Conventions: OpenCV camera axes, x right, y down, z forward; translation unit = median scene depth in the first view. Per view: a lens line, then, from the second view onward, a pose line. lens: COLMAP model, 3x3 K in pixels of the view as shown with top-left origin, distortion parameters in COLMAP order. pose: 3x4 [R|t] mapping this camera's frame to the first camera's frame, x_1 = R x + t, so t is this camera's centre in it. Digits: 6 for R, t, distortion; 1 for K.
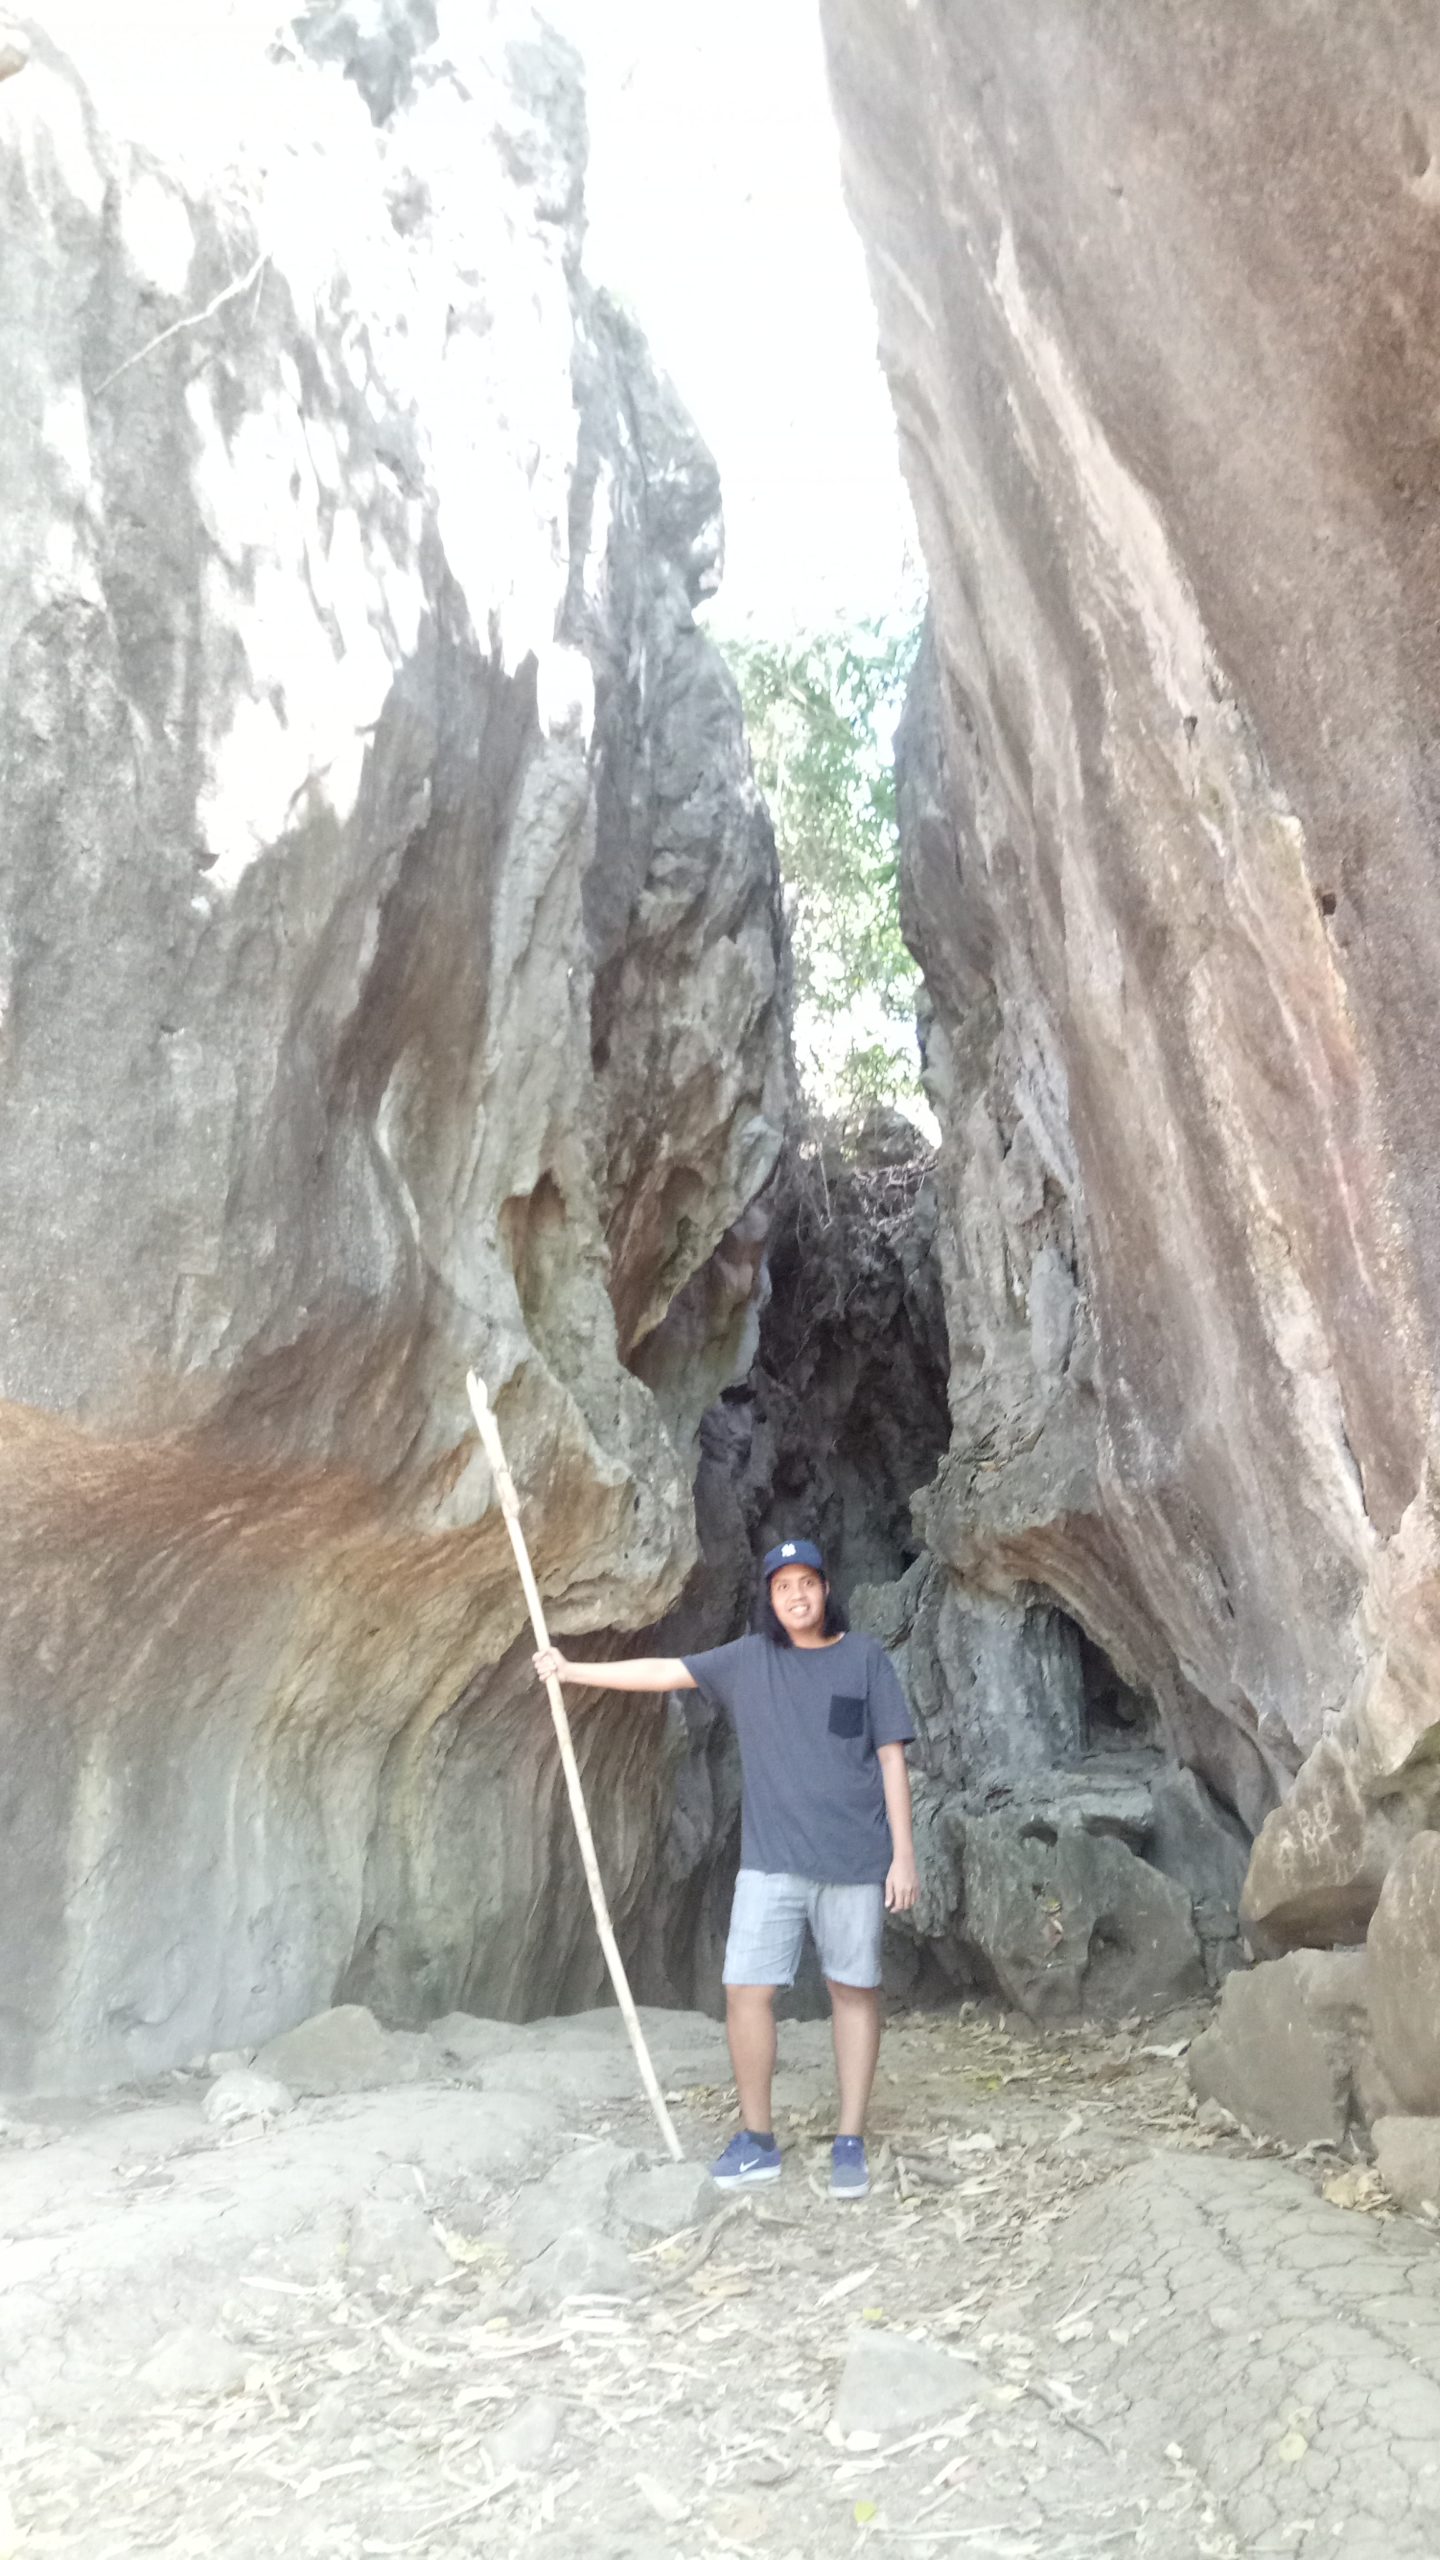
lens RADIAL K [[1915.3, 0, 720.0], [0, 1915.3, 1280.0], [0, 0, 1]] dist [0.038858, -0.006299]
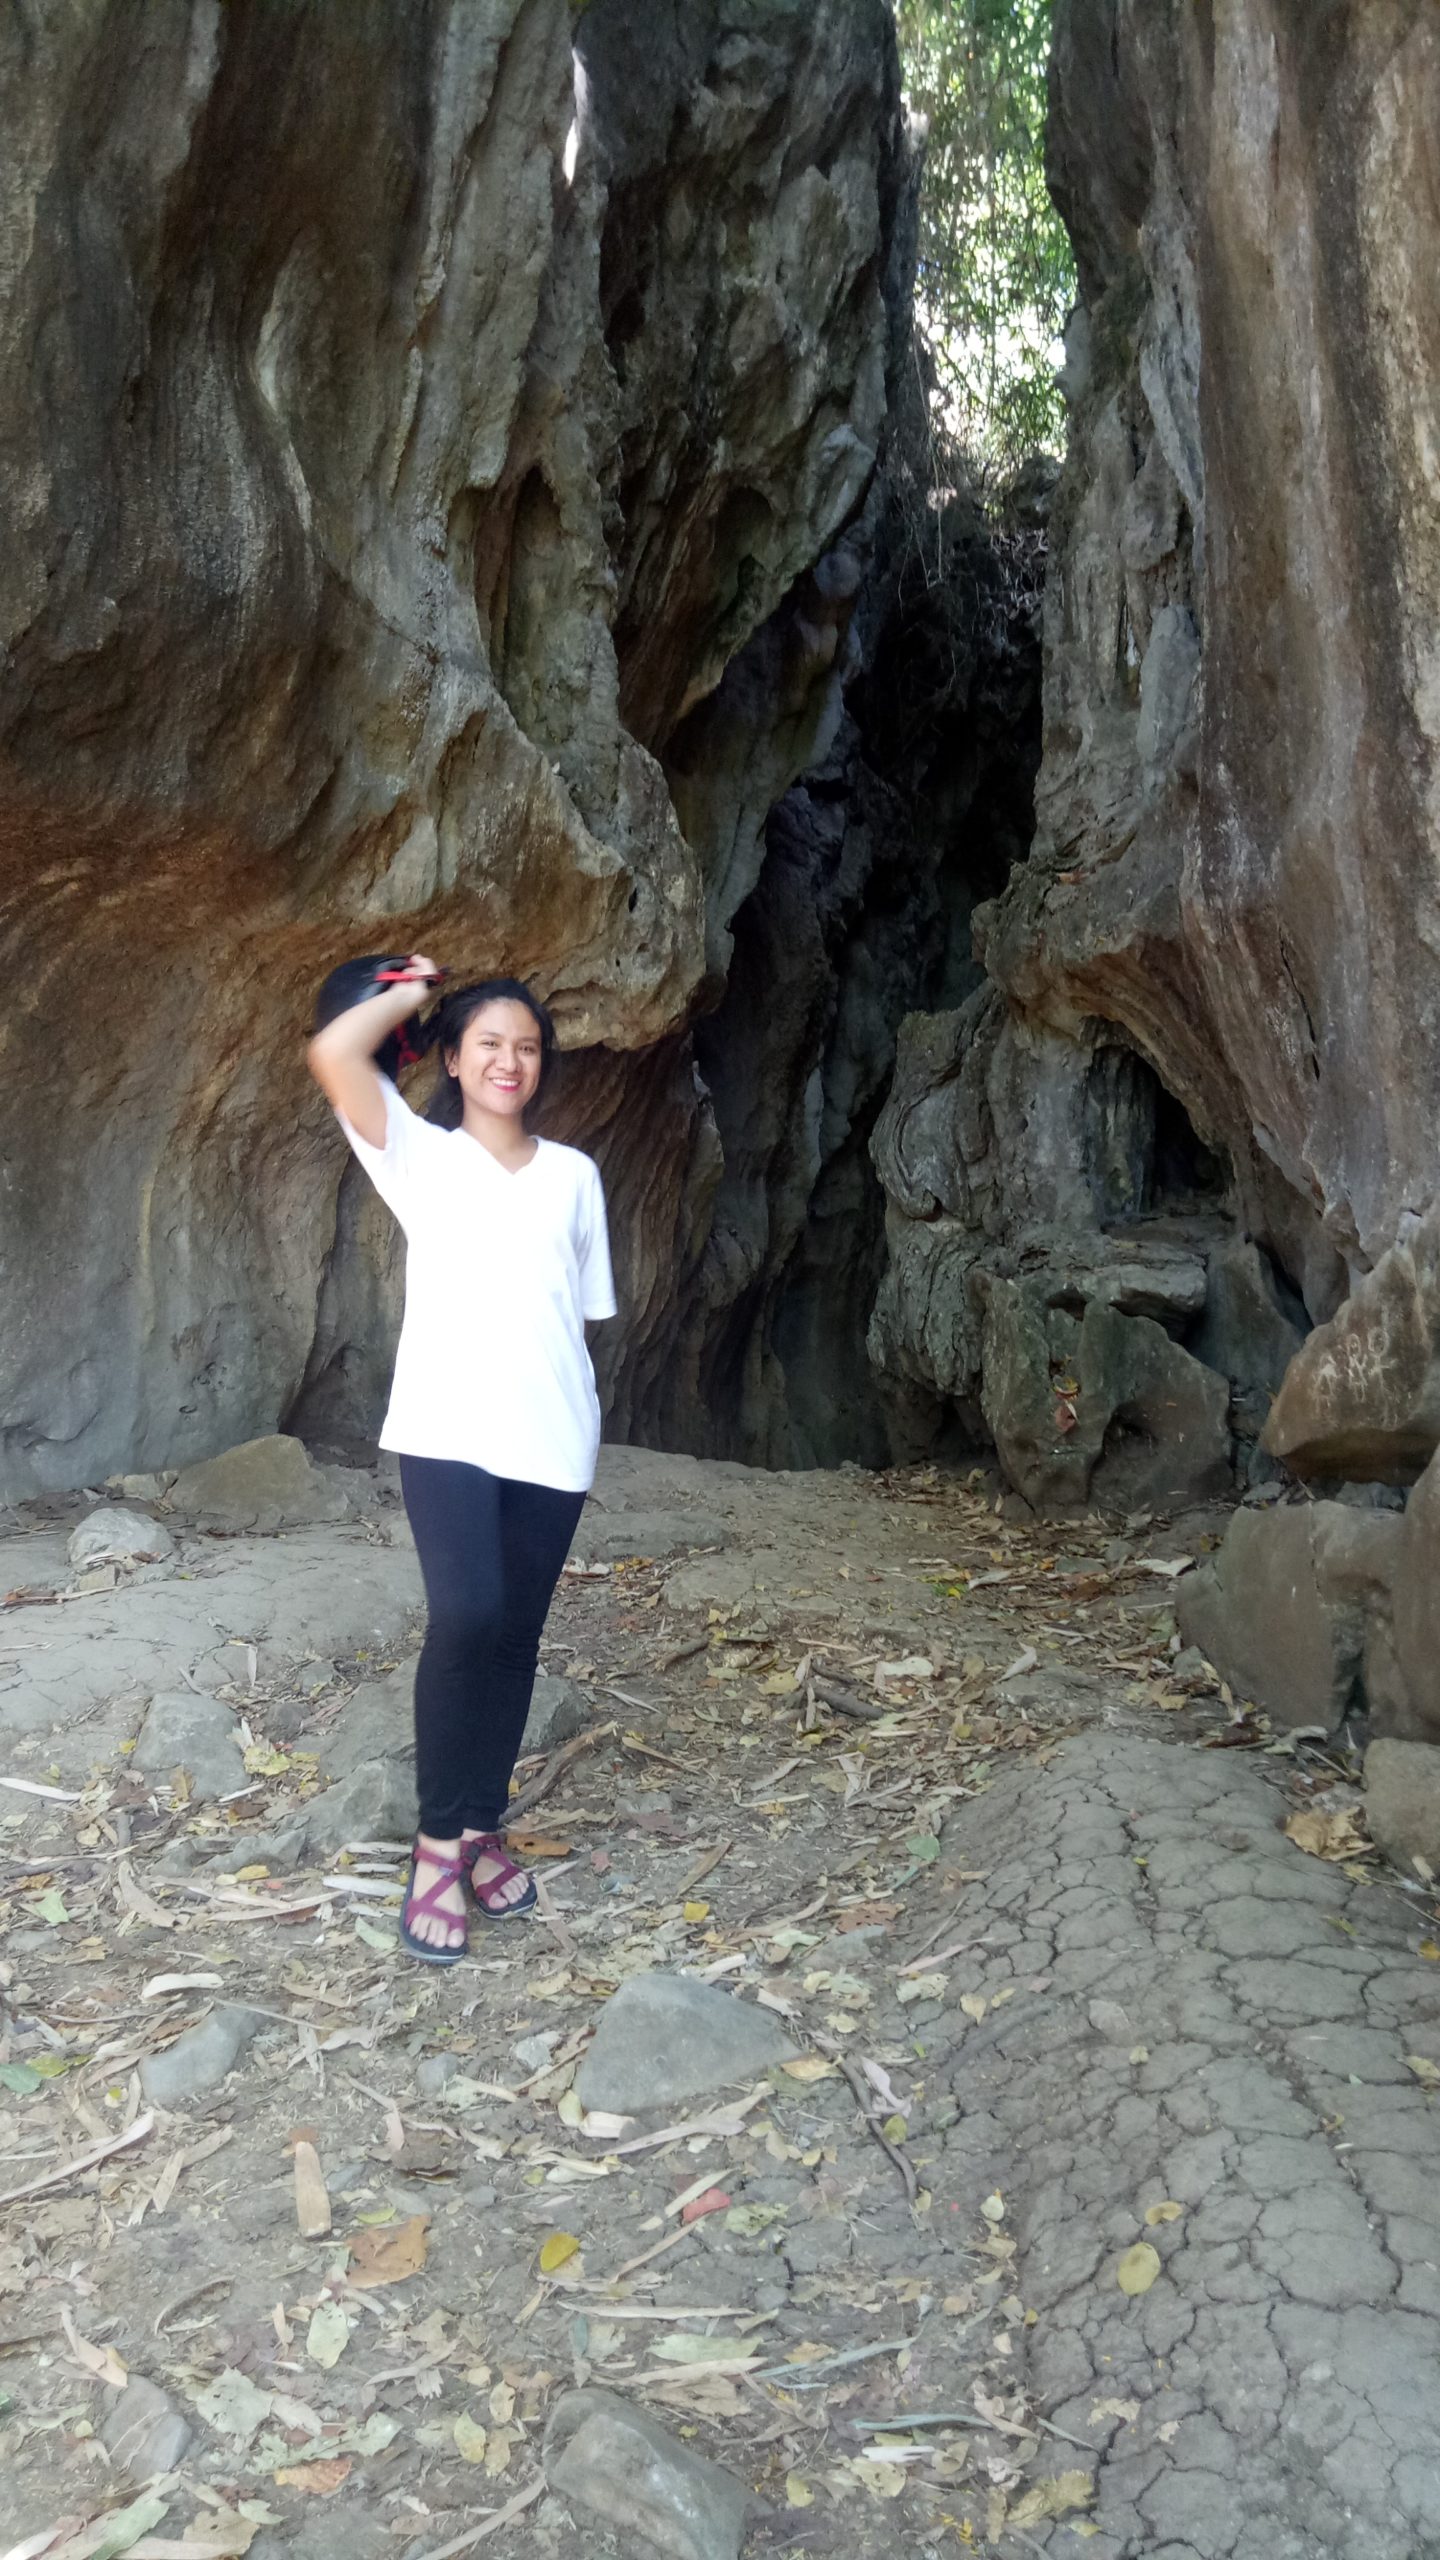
lens RADIAL K [[2059.5, 0, 650.9], [0, 2059.5, 1292.4], [0, 0, 1]] dist [0.108077, -0.157182]
pose [[0.995824, 0.067053, -0.061958, 0.040872], [-0.045777, 0.953907, 0.296591, 0.014004], [0.078989, -0.292516, 0.952993, 0.106131]]
